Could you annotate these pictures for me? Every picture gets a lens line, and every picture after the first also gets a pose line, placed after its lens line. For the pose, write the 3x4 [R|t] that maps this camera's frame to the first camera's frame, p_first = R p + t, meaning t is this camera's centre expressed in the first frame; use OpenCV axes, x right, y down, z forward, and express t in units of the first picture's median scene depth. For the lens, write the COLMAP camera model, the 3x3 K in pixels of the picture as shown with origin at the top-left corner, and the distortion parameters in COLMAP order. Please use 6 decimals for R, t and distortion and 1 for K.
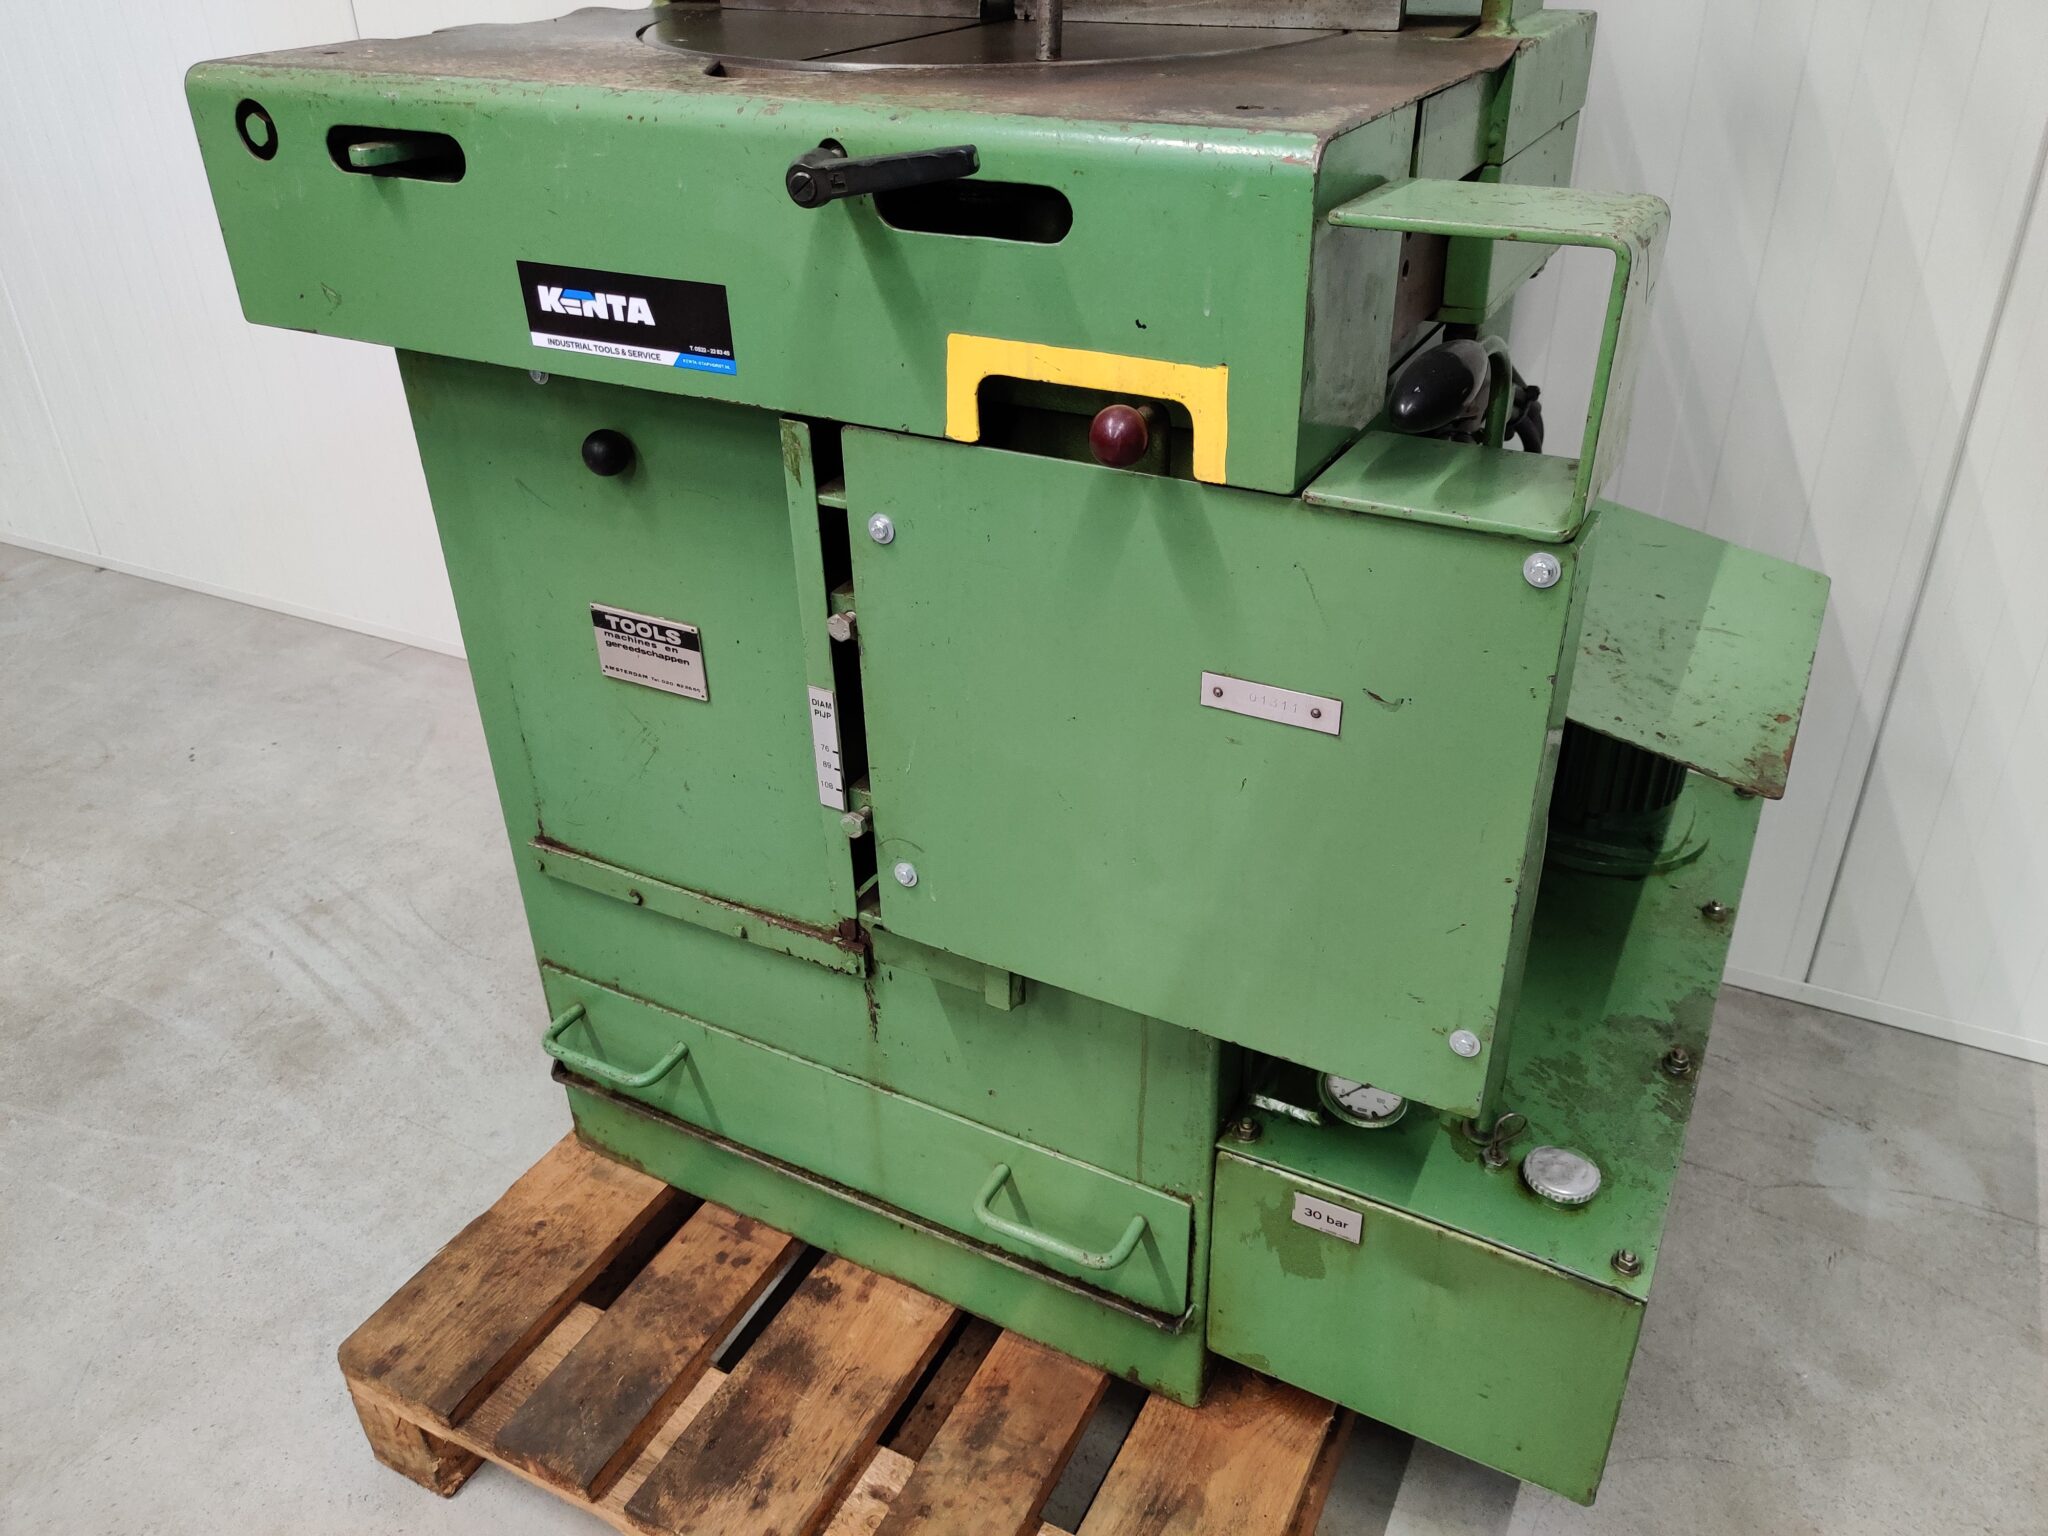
lens RADIAL K [[1555.9, 0, 1044.9], [0, 1555.9, 757.7], [0, 0, 1]] dist [0.039213, -0.038578]
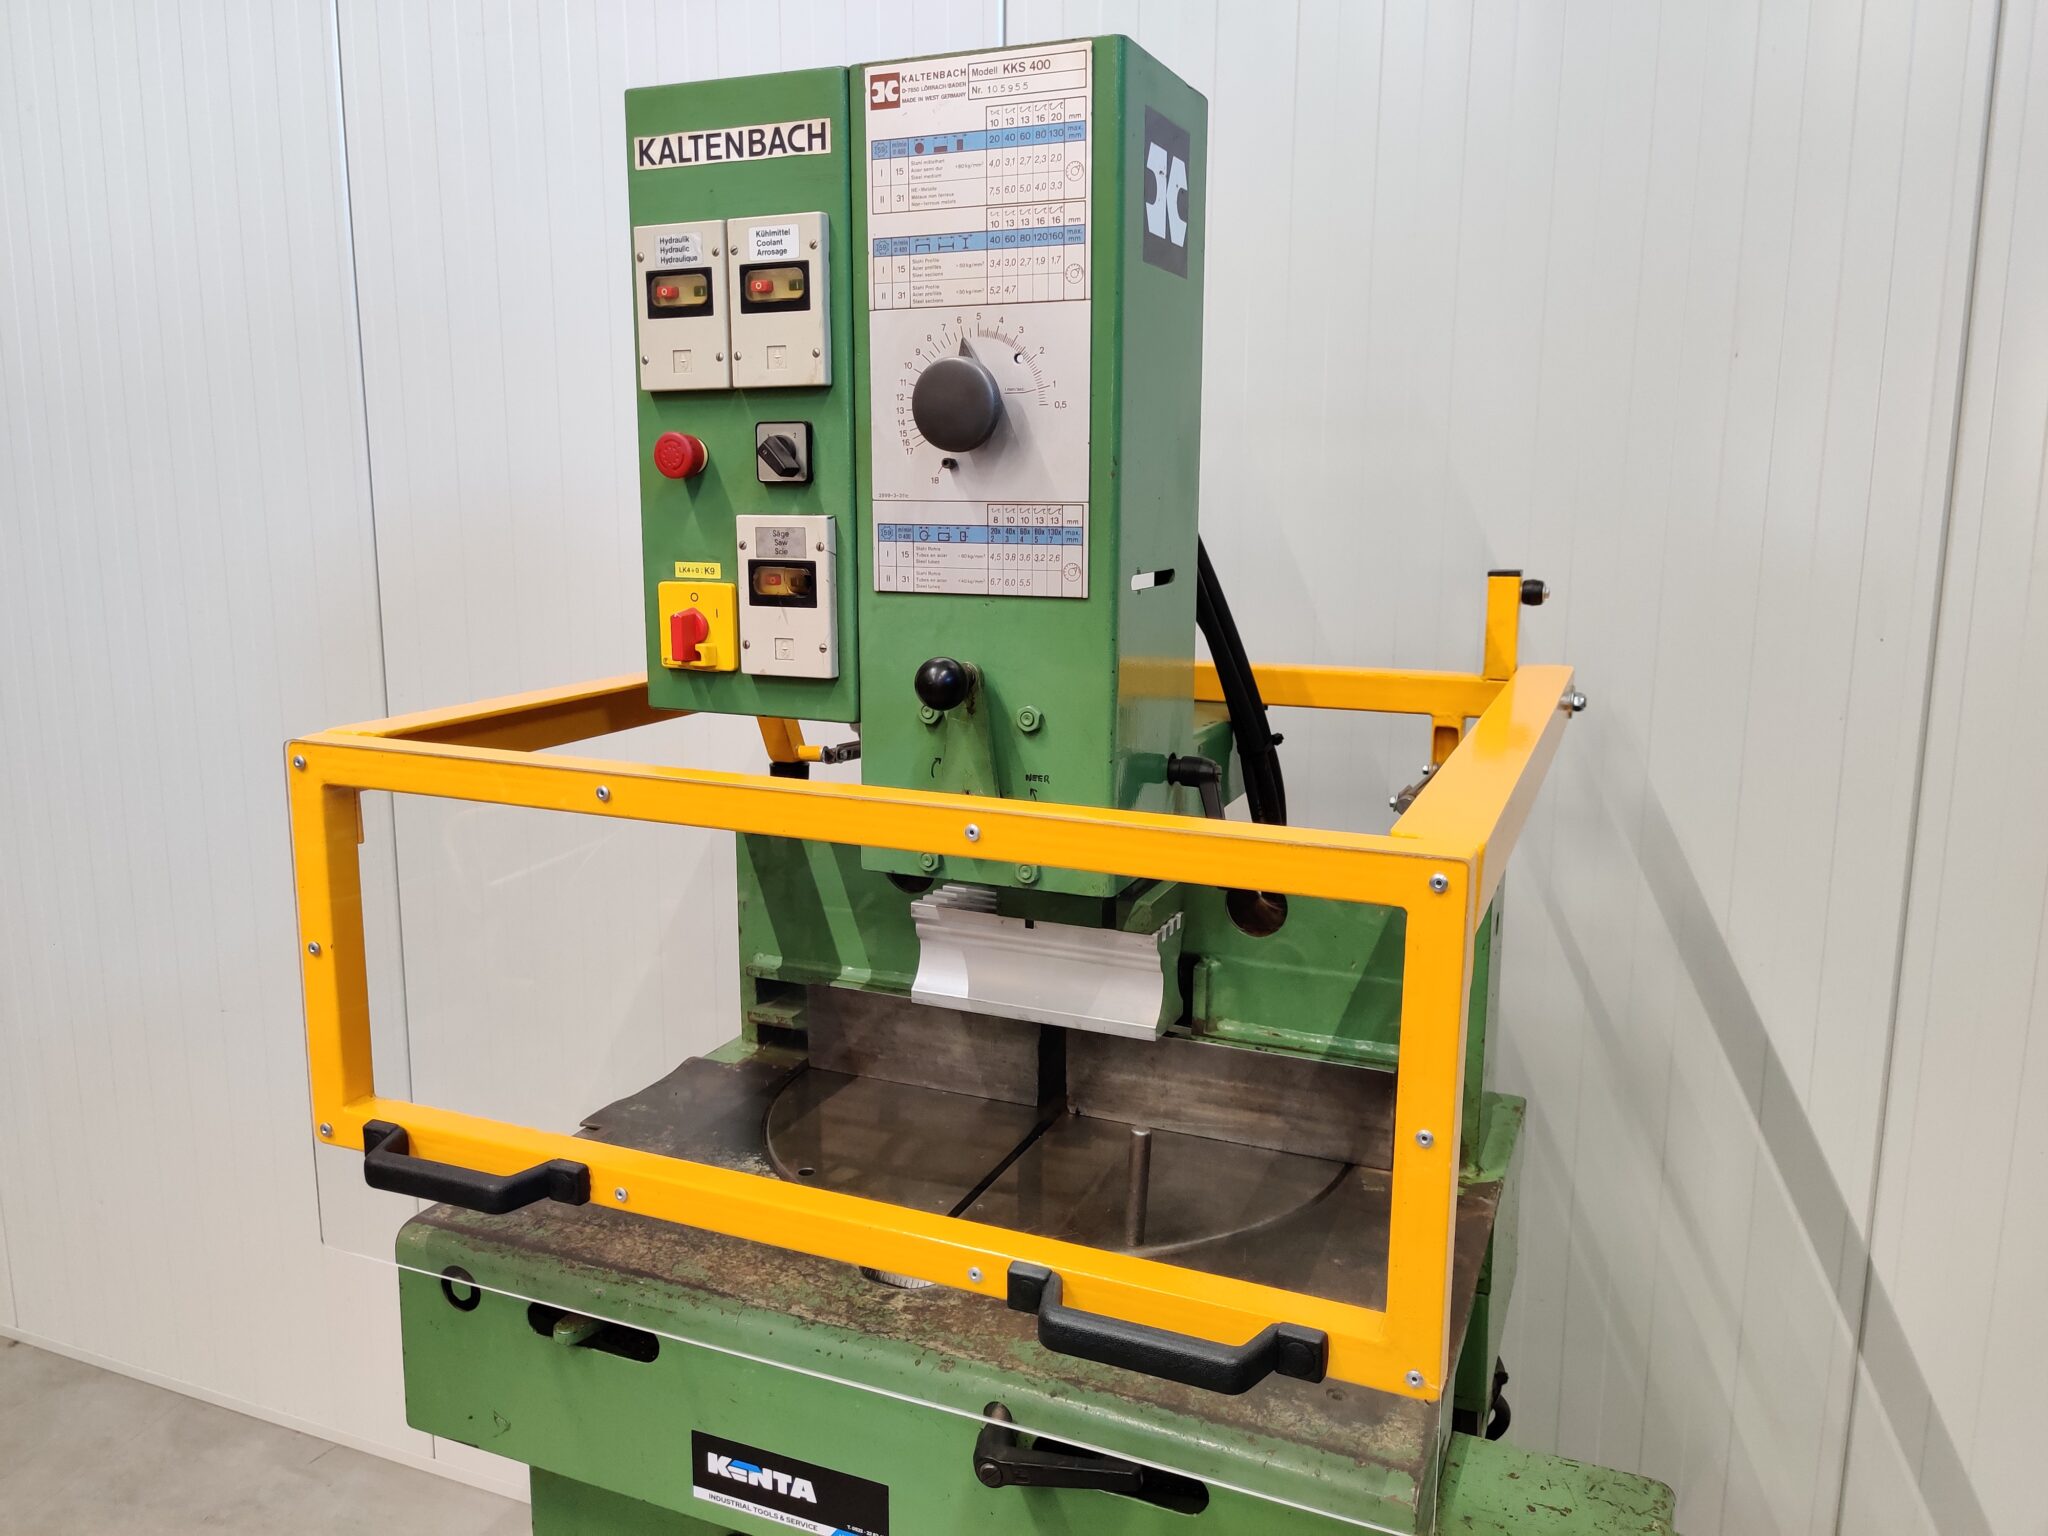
lens RADIAL K [[1555.9, 0, 1016.1], [0, 1555.9, 750.6], [0, 0, 1]] dist [0.039213, -0.038578]
pose [[0.996957, 0.010661, 0.077220, -0.158373], [0.016877, 0.937590, -0.347333, -0.317015], [-0.076104, 0.347580, 0.934557, -0.239806]]
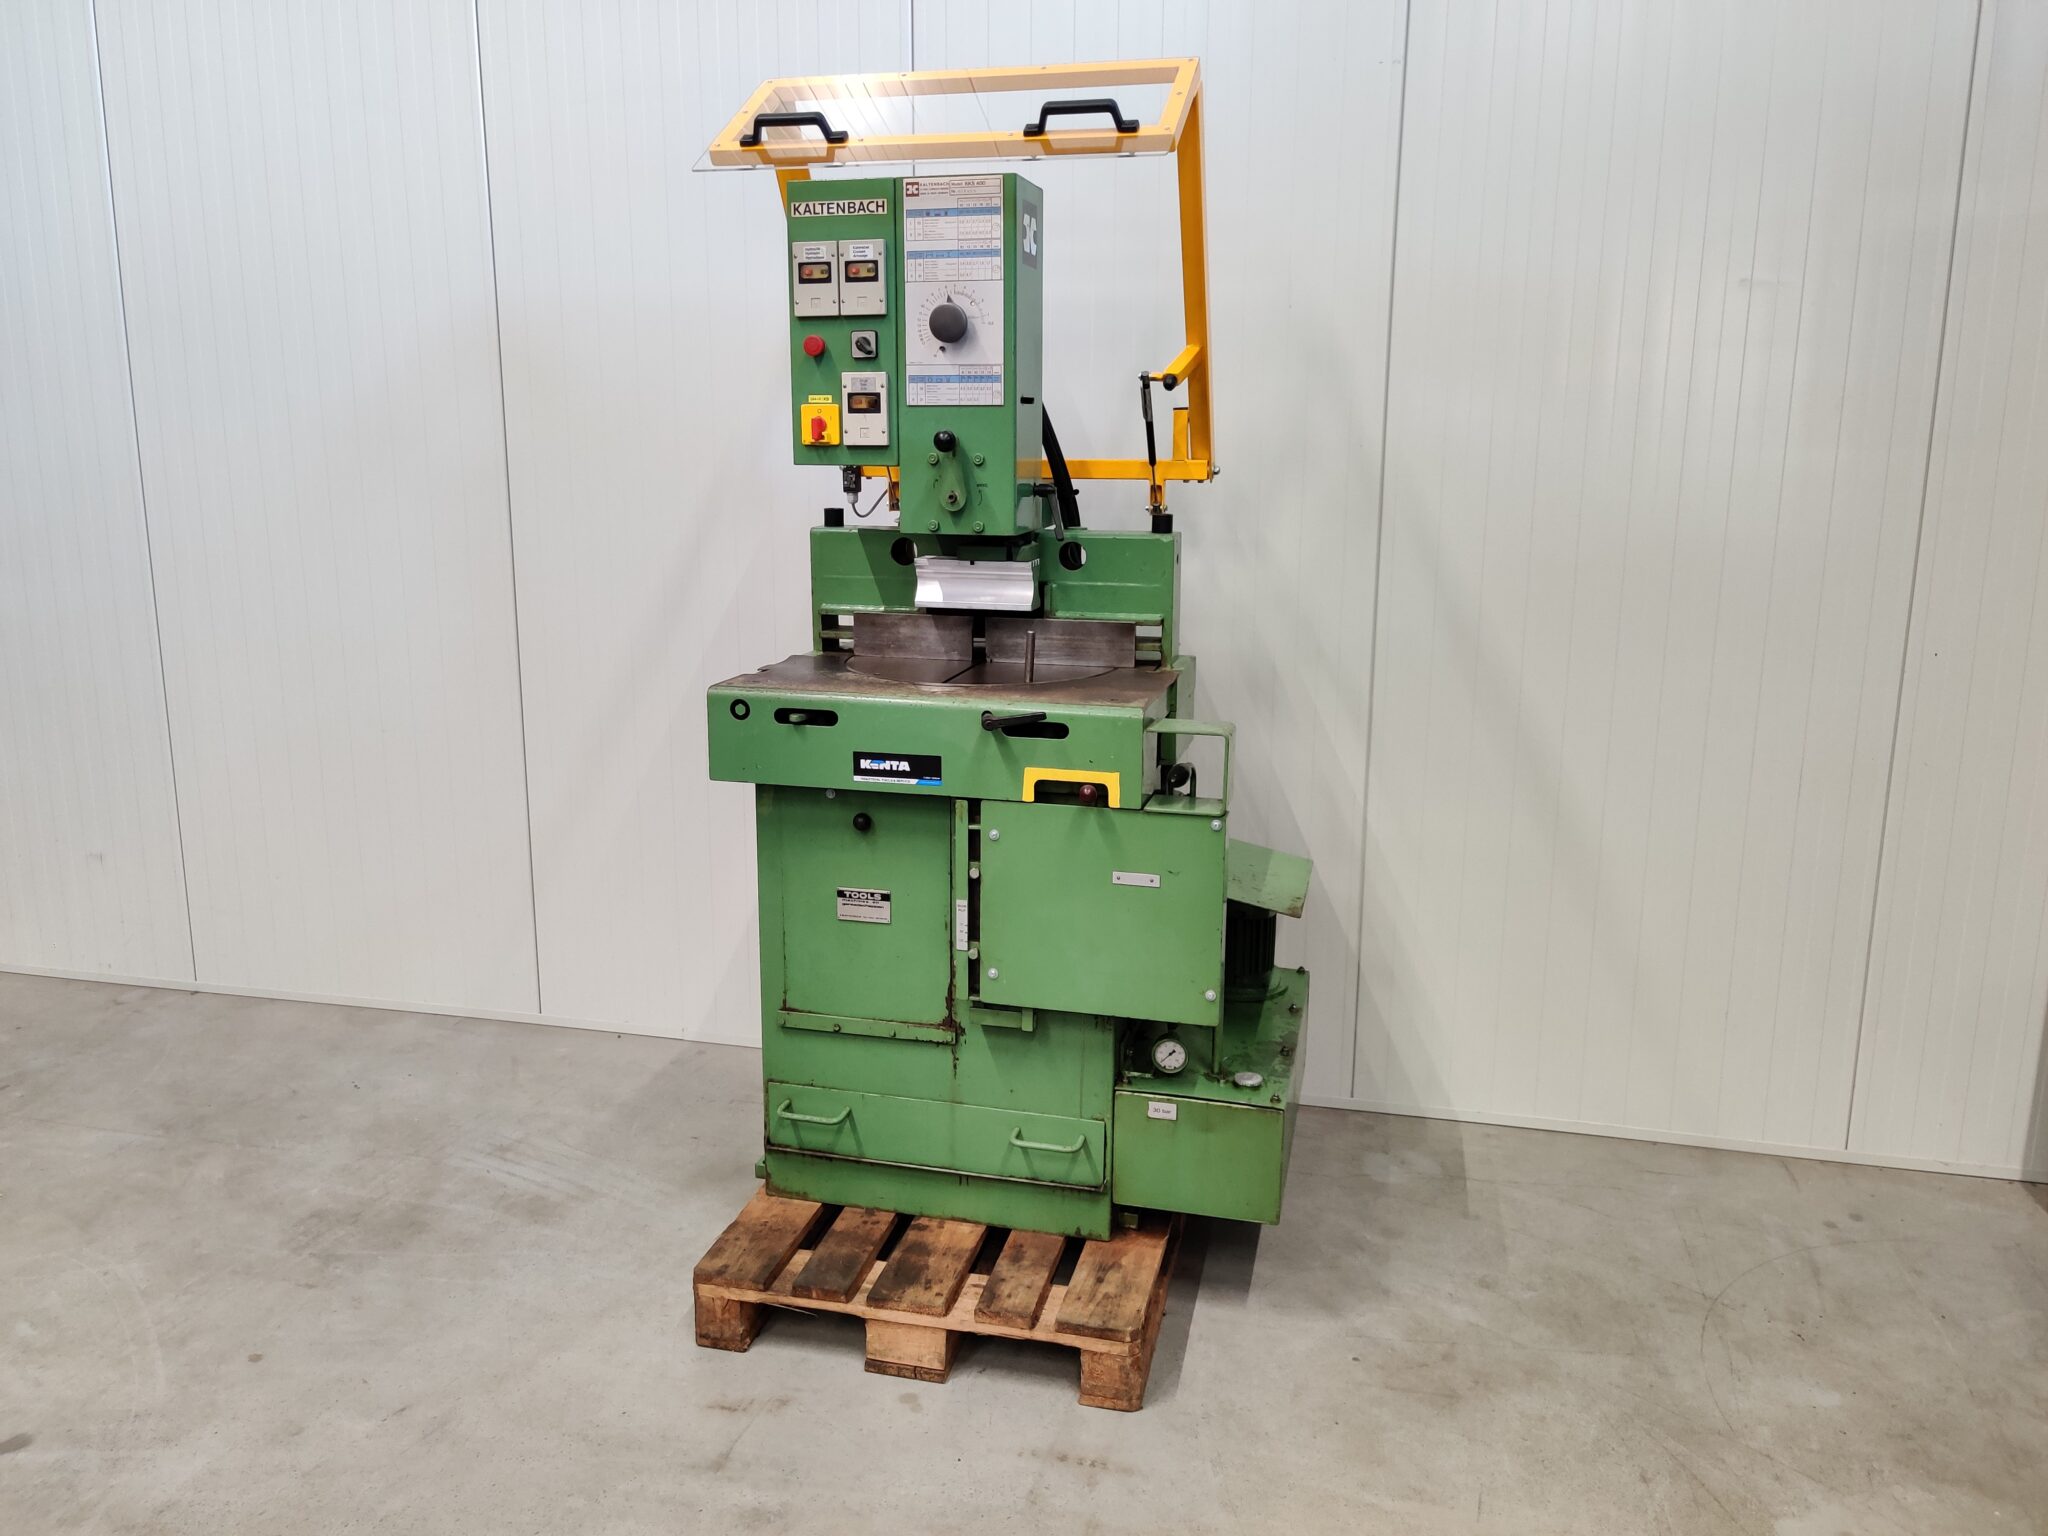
lens RADIAL K [[1555.9, 0, 1019.5], [0, 1555.9, 728.5], [0, 0, 1]] dist [0.039213, -0.038578]
pose [[0.971936, -0.023953, 0.234022, -0.580788], [0.099325, 0.943566, -0.315939, 0.463601], [-0.213247, 0.330316, 0.919465, -1.372483]]
